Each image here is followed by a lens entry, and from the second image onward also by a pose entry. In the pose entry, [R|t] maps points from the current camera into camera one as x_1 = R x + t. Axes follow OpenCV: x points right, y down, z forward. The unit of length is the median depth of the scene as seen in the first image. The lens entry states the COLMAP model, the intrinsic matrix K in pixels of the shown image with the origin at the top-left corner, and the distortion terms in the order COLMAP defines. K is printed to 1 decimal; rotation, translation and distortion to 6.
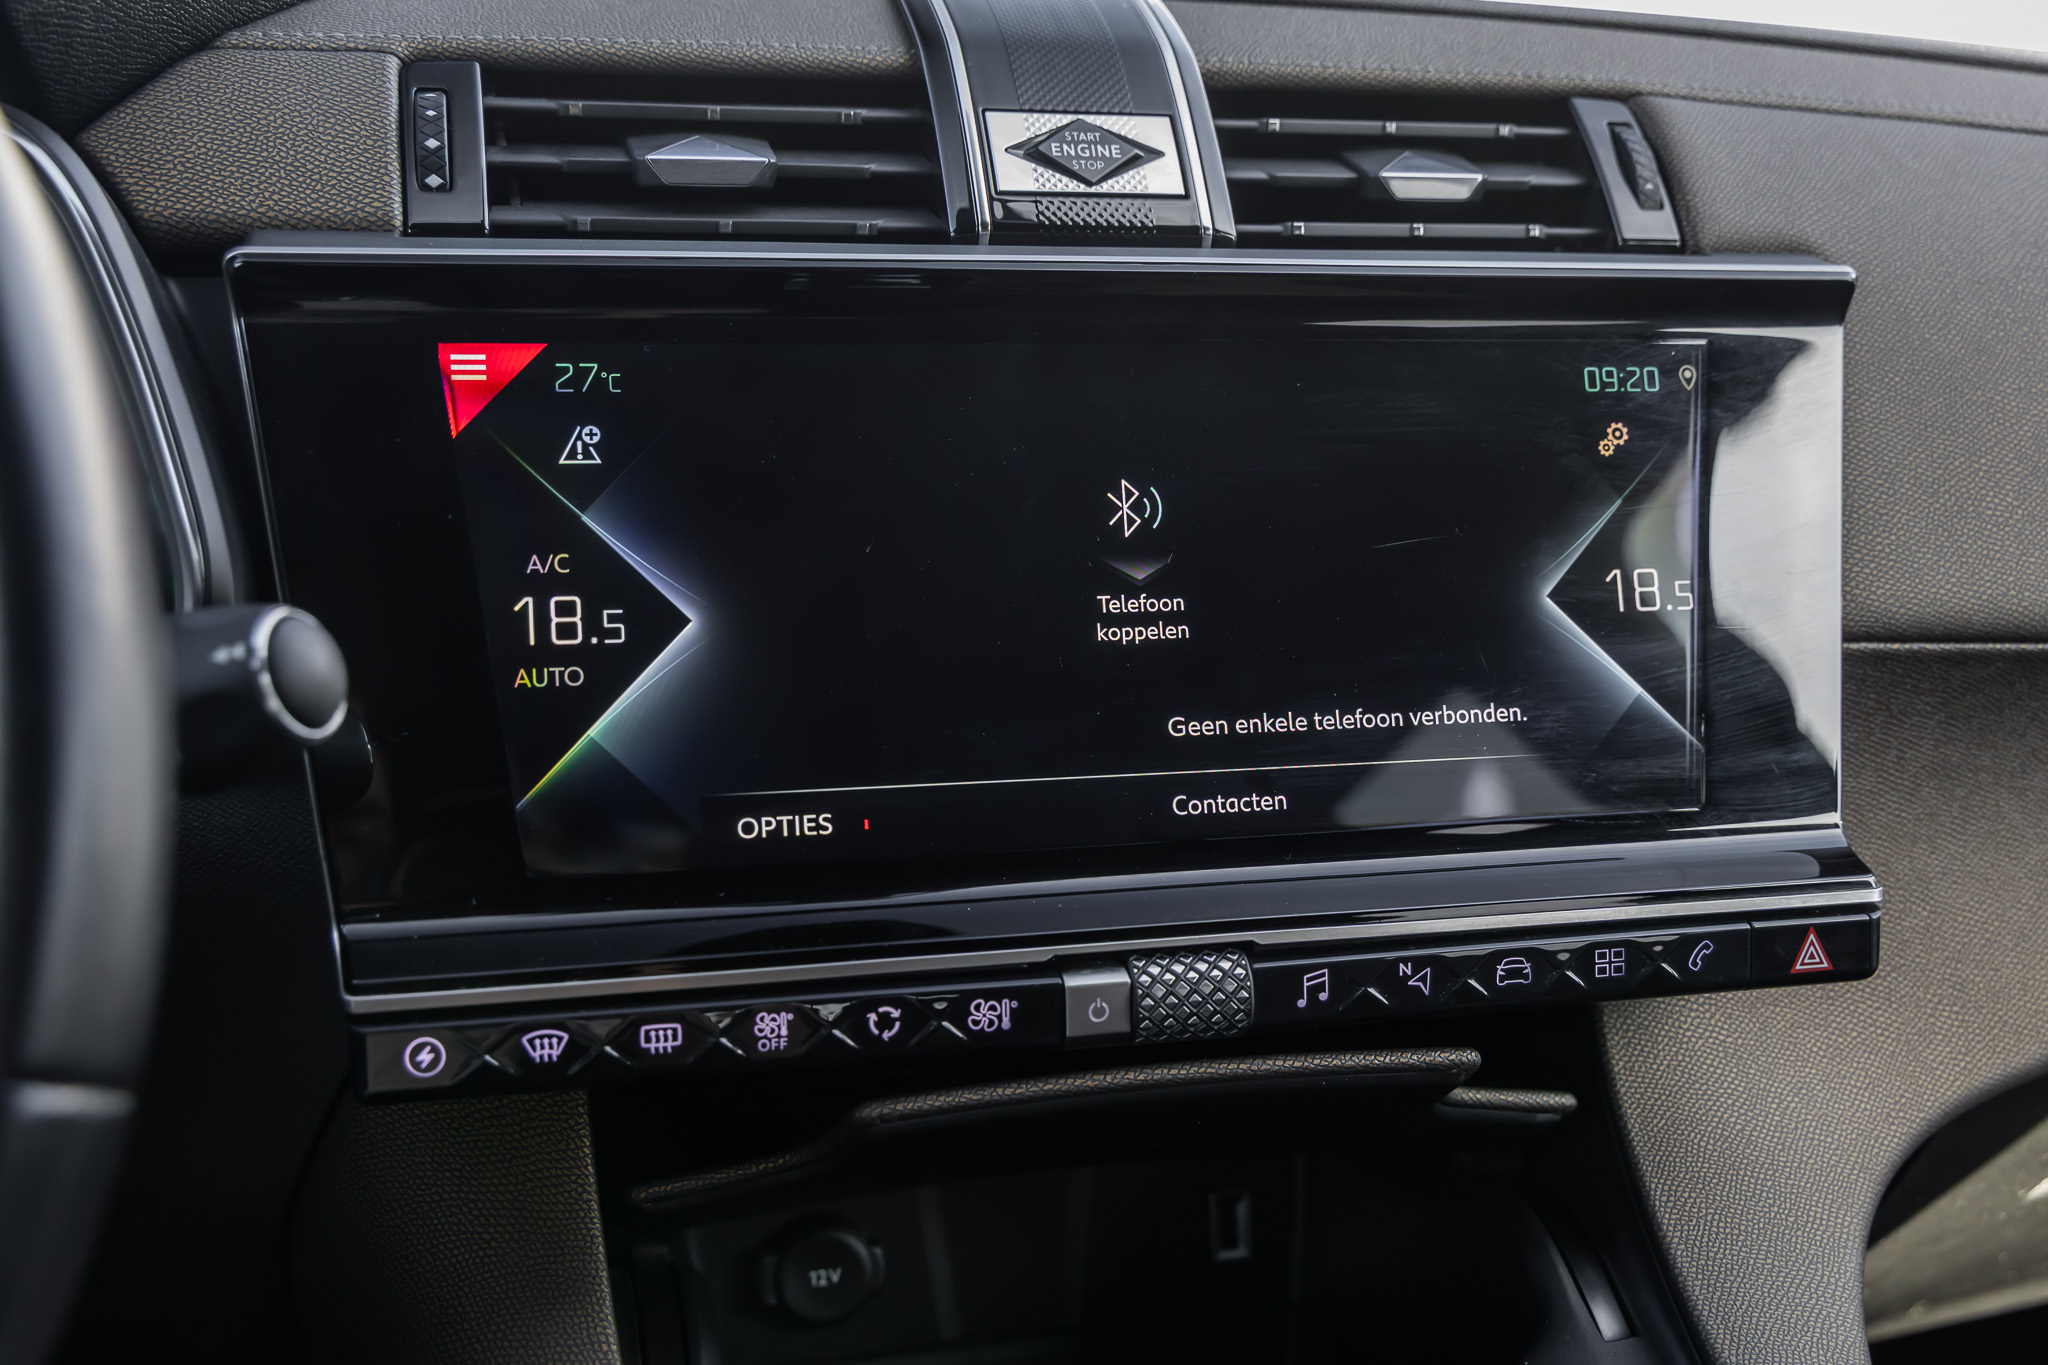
lens RADIAL K [[2202.0, 0, 1027.6], [0, 2202.0, 666.1], [0, 0, 1]] dist [0.026736, 0.000000]
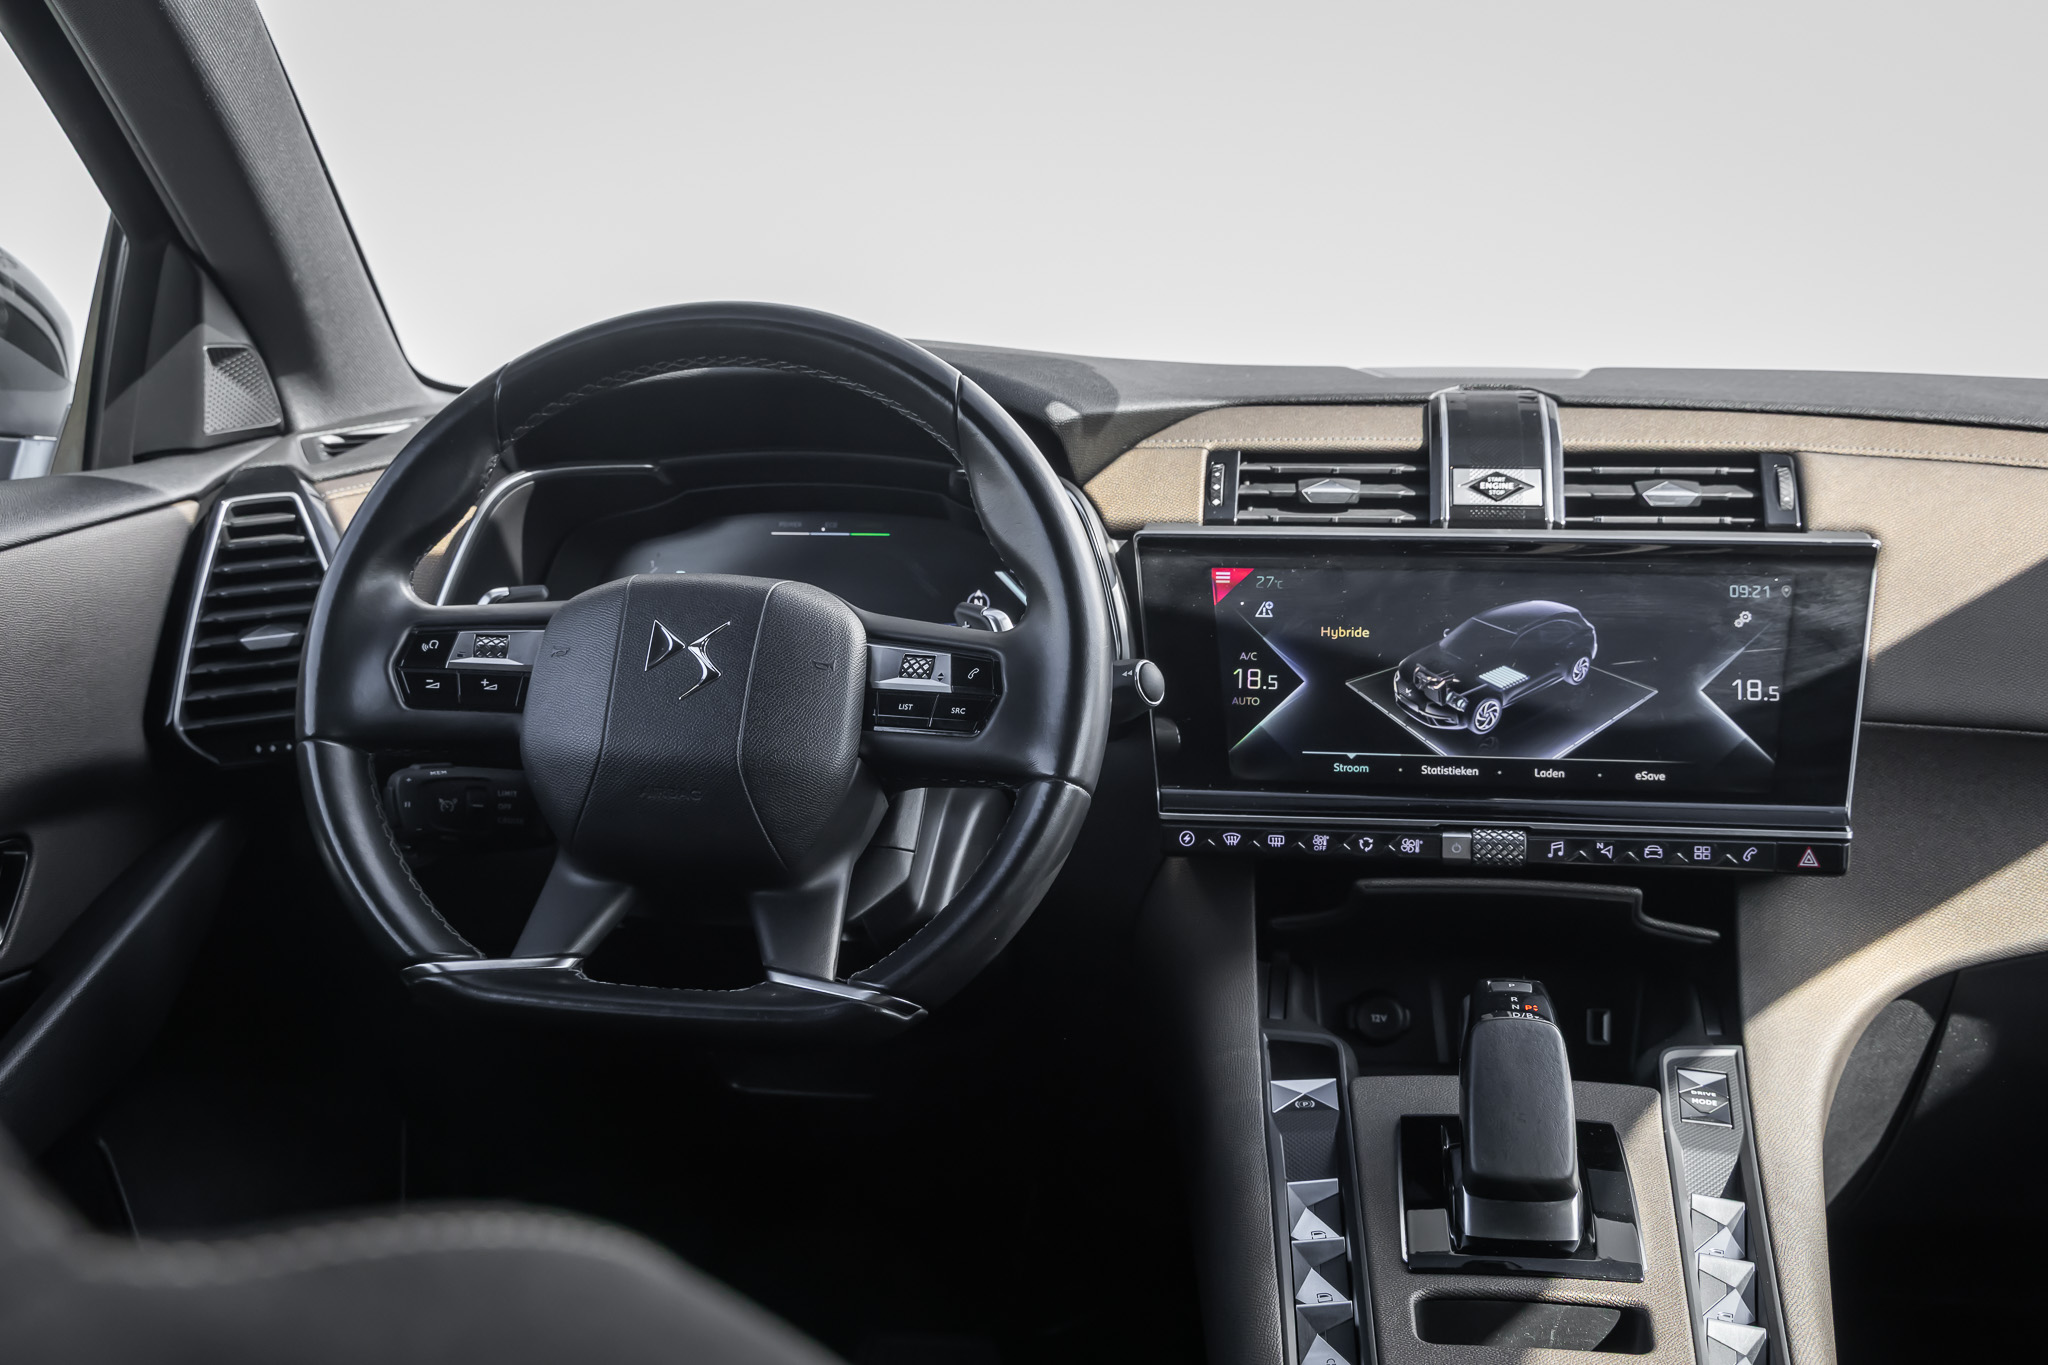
lens RADIAL K [[2380.5, 0, 1037.2], [0, 2380.5, 699.2], [0, 0, 1]] dist [0.002057, 0.000000]
pose [[0.927187, 0.037889, -0.372678, 0.527142], [-0.065031, 0.996046, -0.060527, 0.167979], [0.368912, 0.080355, 0.925985, -1.468652]]
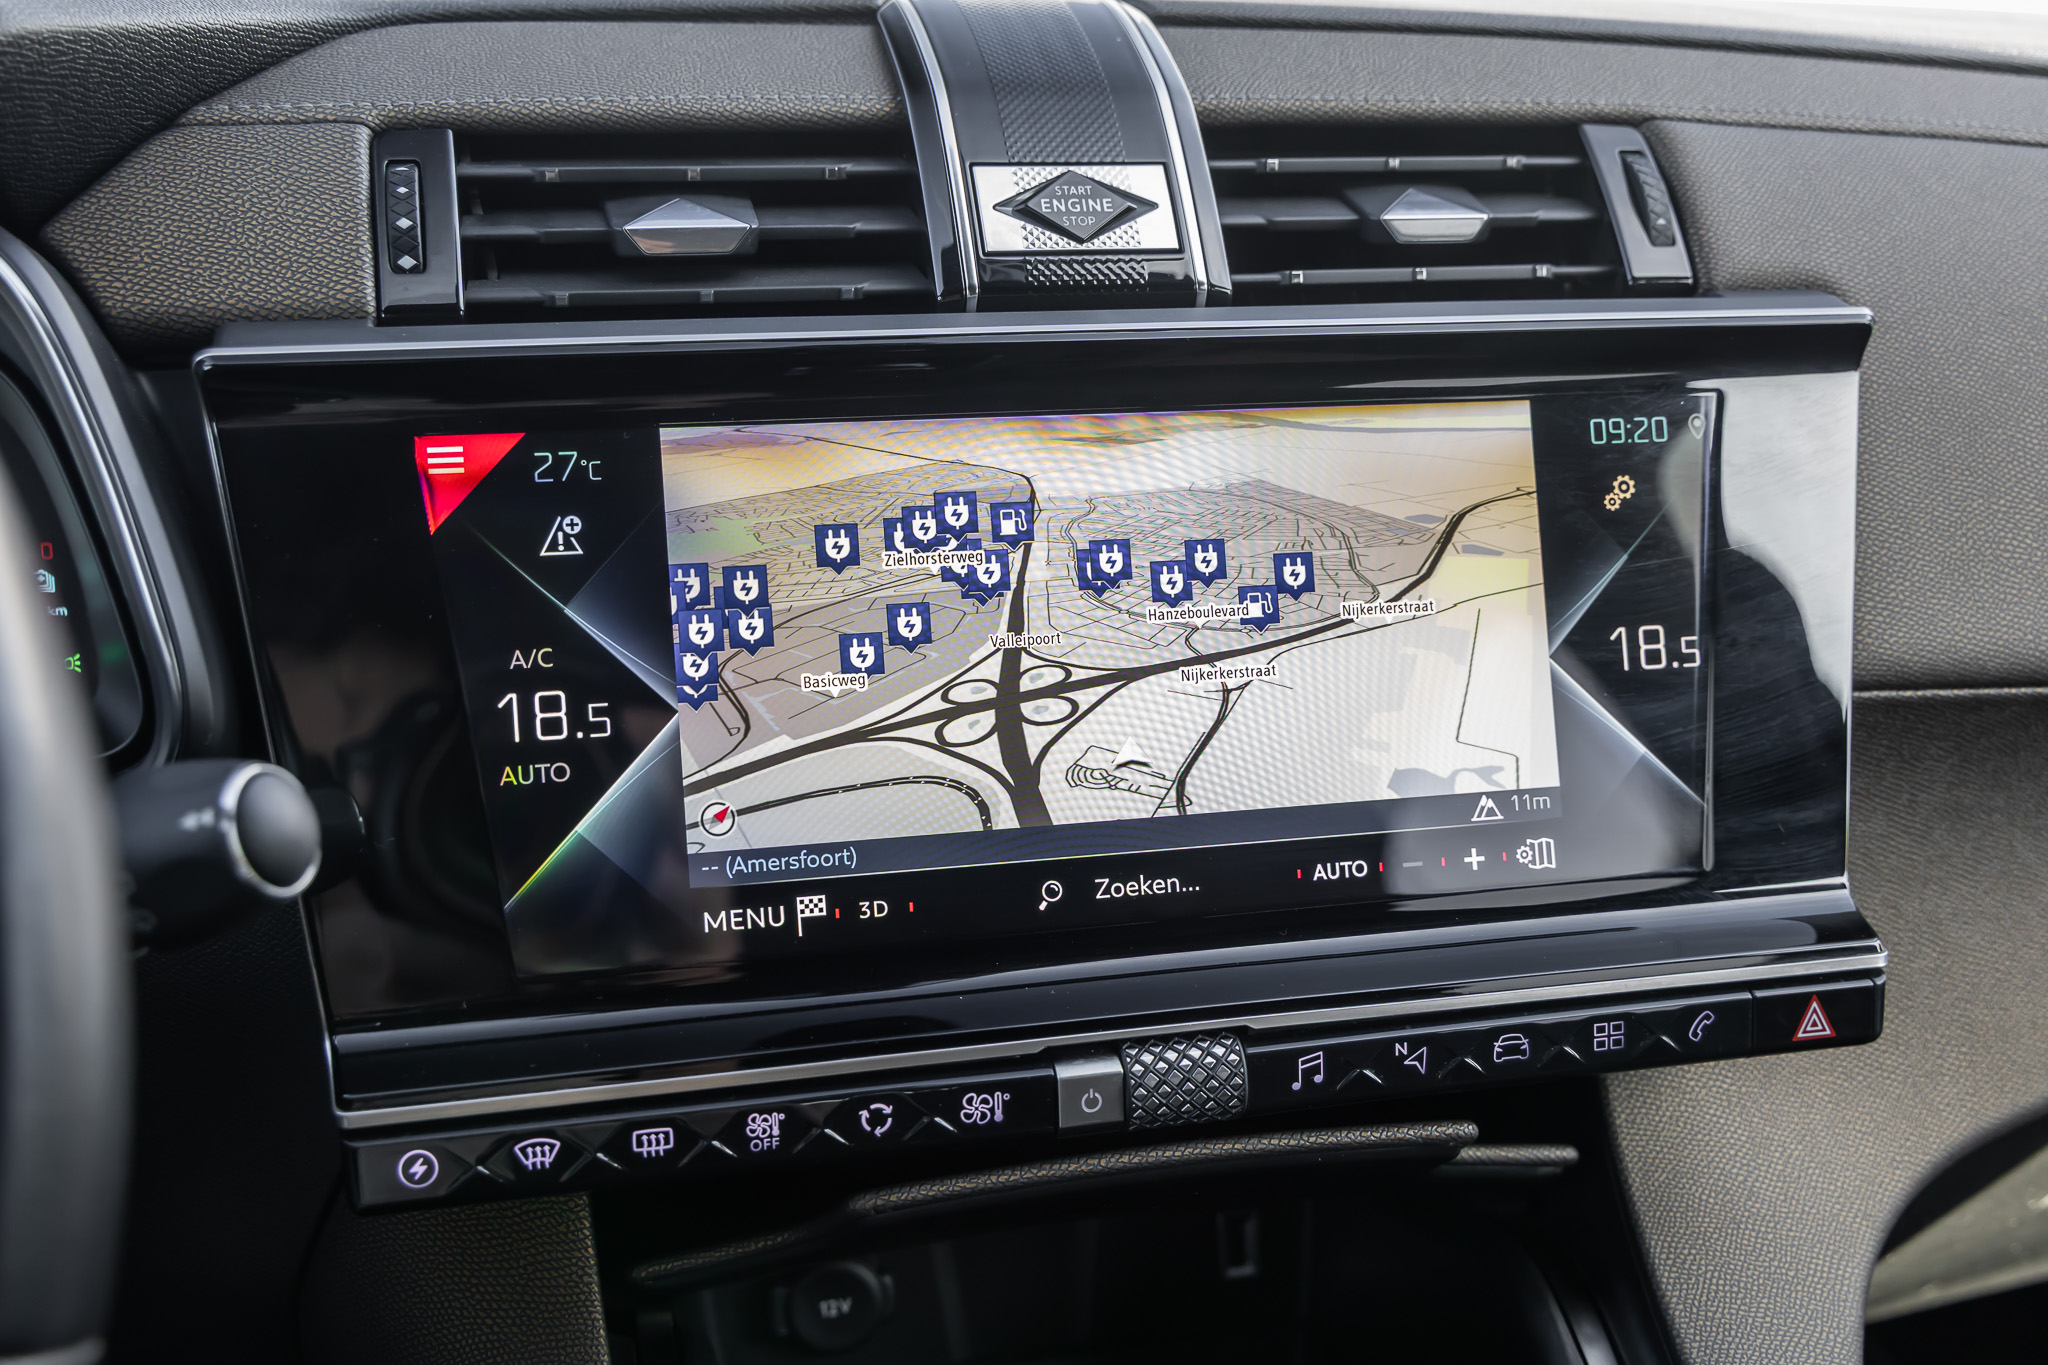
lens RADIAL K [[2202.0, 0, 1028.5], [0, 2202.0, 695.7], [0, 0, 1]] dist [0.026736, 0.000000]
pose [[0.999803, -0.009167, -0.017629, 0.021284], [0.010374, 0.997515, 0.069687, -0.090065], [0.016946, -0.069856, 0.997413, 0.014604]]
